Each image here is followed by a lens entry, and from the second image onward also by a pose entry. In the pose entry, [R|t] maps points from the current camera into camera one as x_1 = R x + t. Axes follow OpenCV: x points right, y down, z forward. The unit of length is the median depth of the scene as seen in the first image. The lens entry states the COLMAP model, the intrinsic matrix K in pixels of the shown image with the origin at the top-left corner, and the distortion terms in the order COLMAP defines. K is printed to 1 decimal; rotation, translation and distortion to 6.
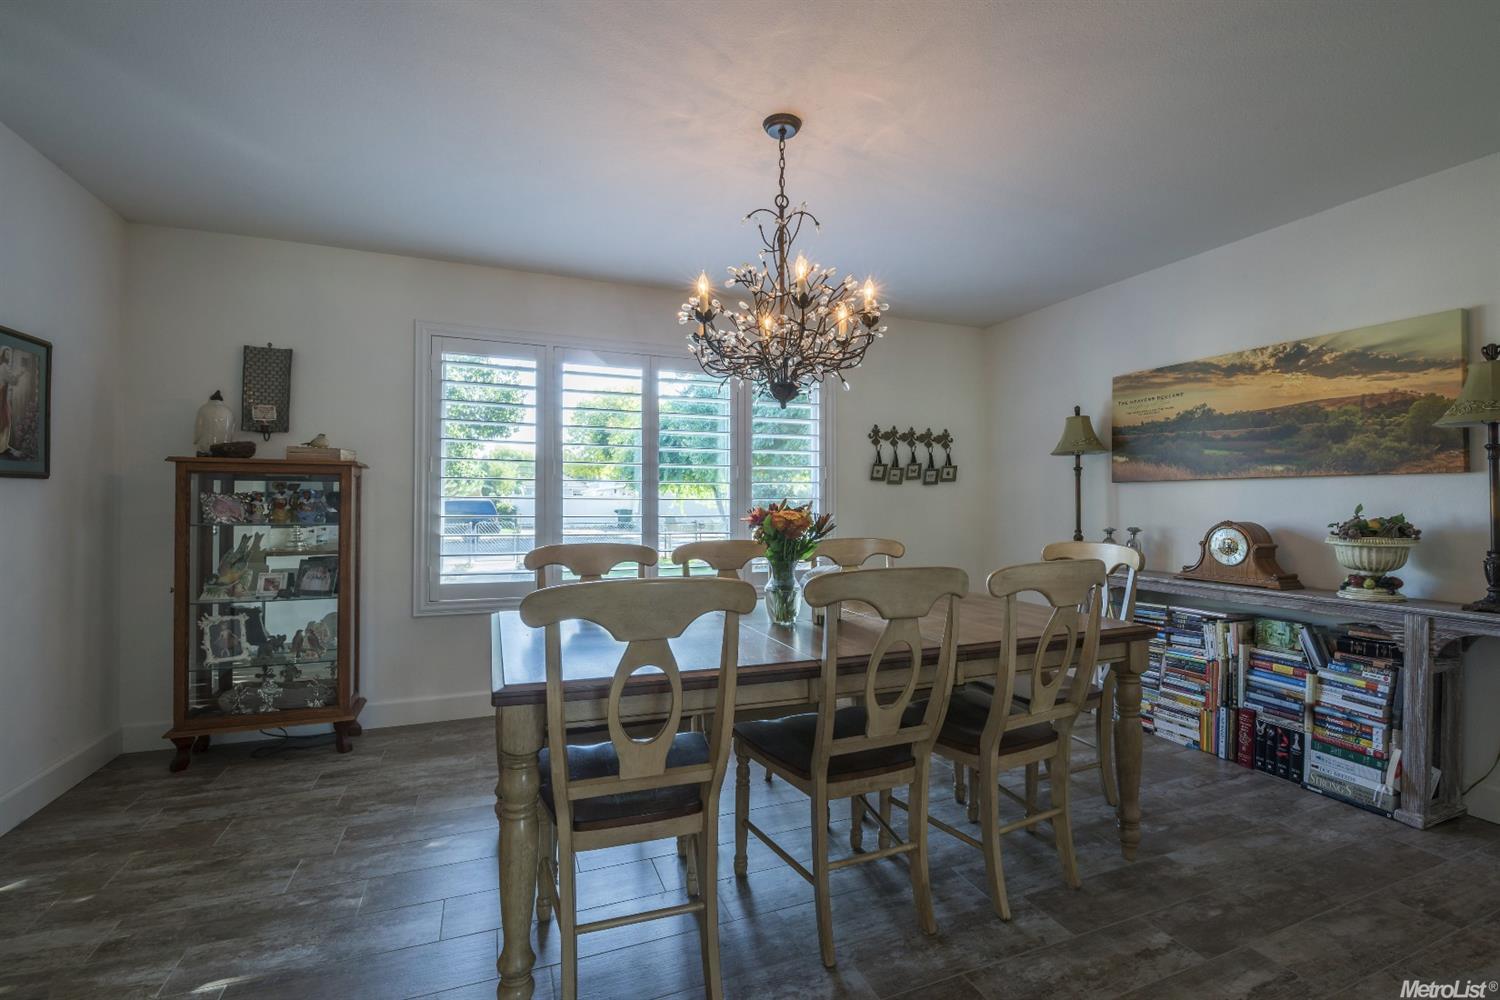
lens RADIAL K [[666.0, 0, 740.3], [0, 666.0, 495.0], [0, 0, 1]] dist [-0.001635, -0.010610]
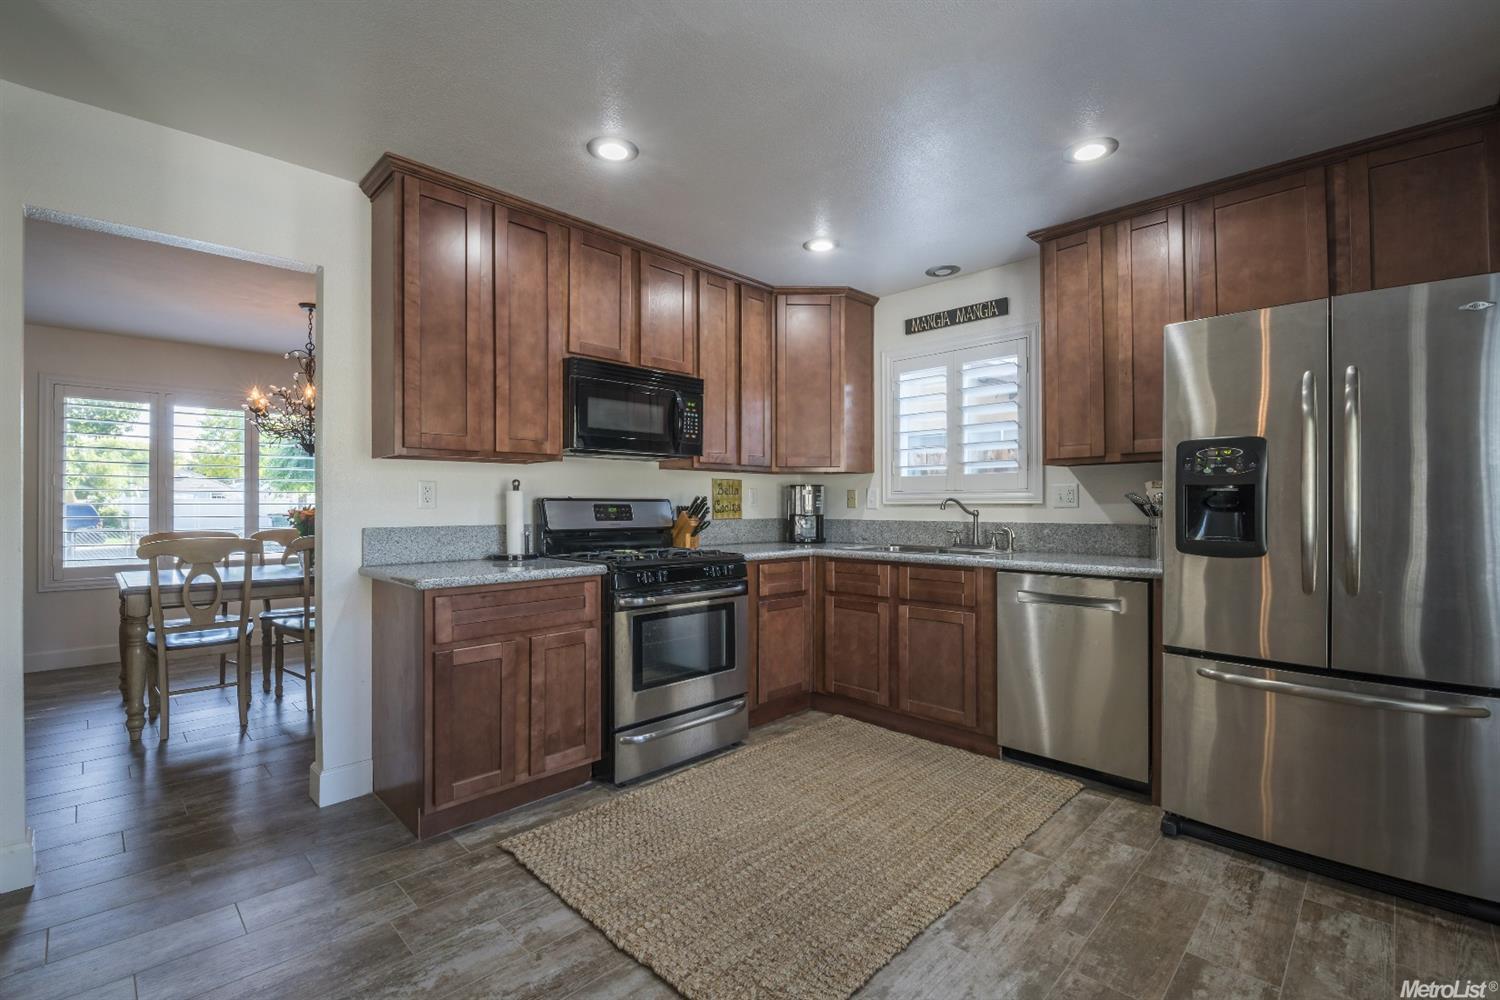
lens RADIAL K [[661.6, 0, 750.0], [0, 661.6, 500.0], [0, 0, 1]] dist [-0.001913, -0.011238]
pose [[0.906853, -0.003908, 0.421428, 0.305323], [0.001910, 0.999985, 0.005162, -0.010511], [-0.421442, -0.003876, 0.906847, -0.926239]]
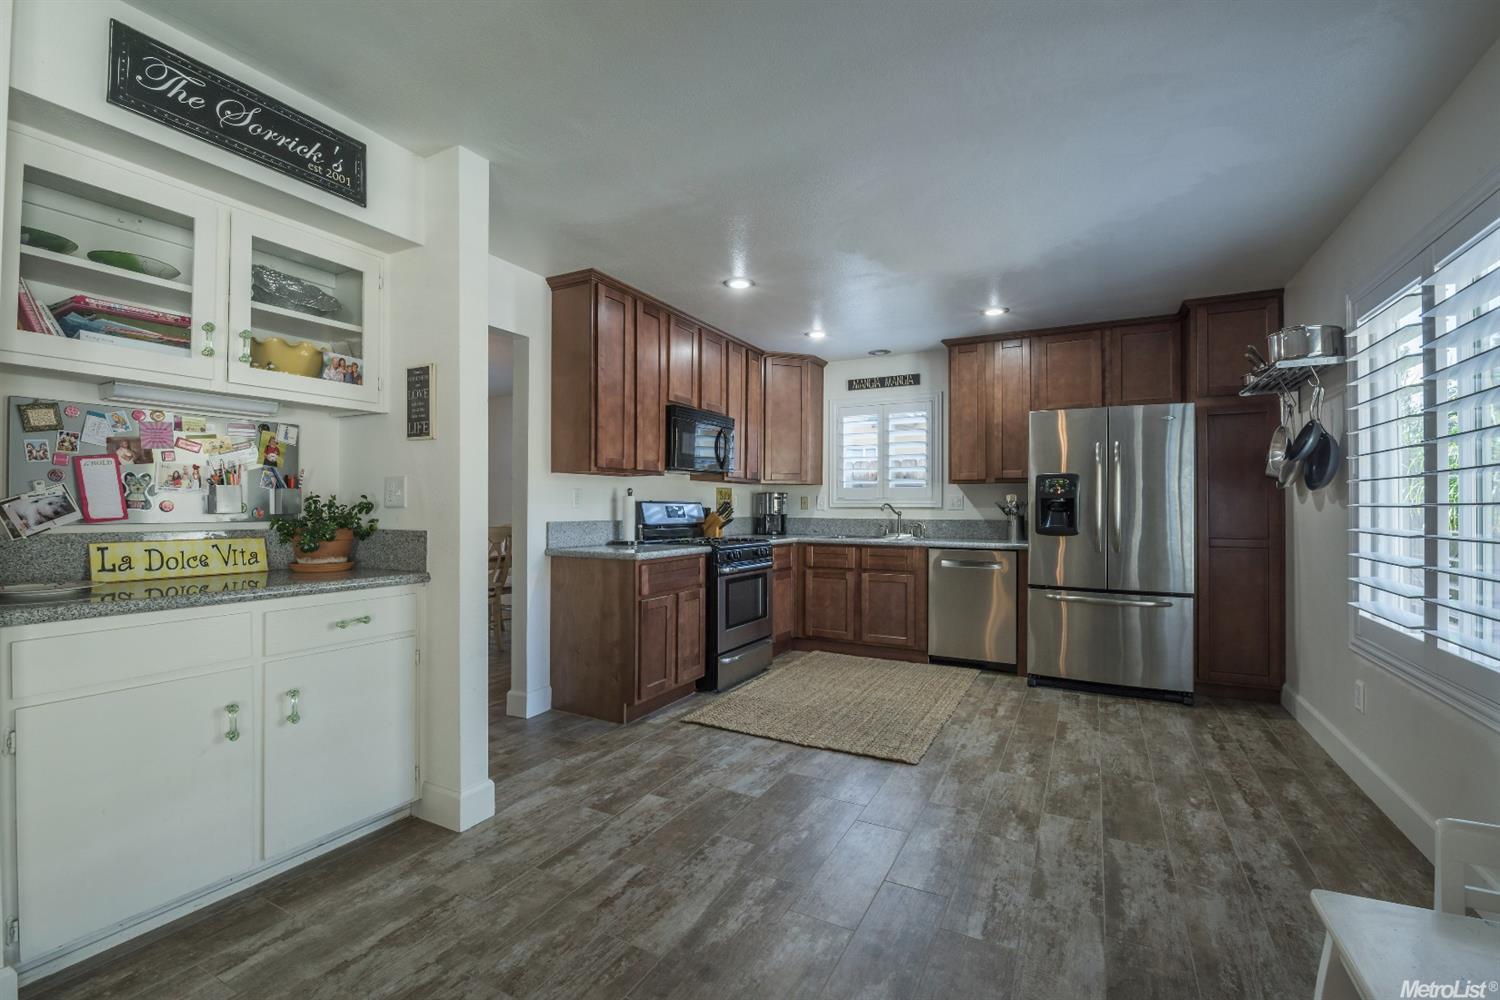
lens RADIAL K [[653.9, 0, 750.0], [0, 653.9, 500.0], [0, 0, 1]] dist [-0.002200, -0.010290]
pose [[0.746681, 0.004729, 0.665166, -0.332294], [-0.007628, 0.999970, 0.001453, -0.015810], [-0.665139, -0.006159, 0.746695, -1.087236]]
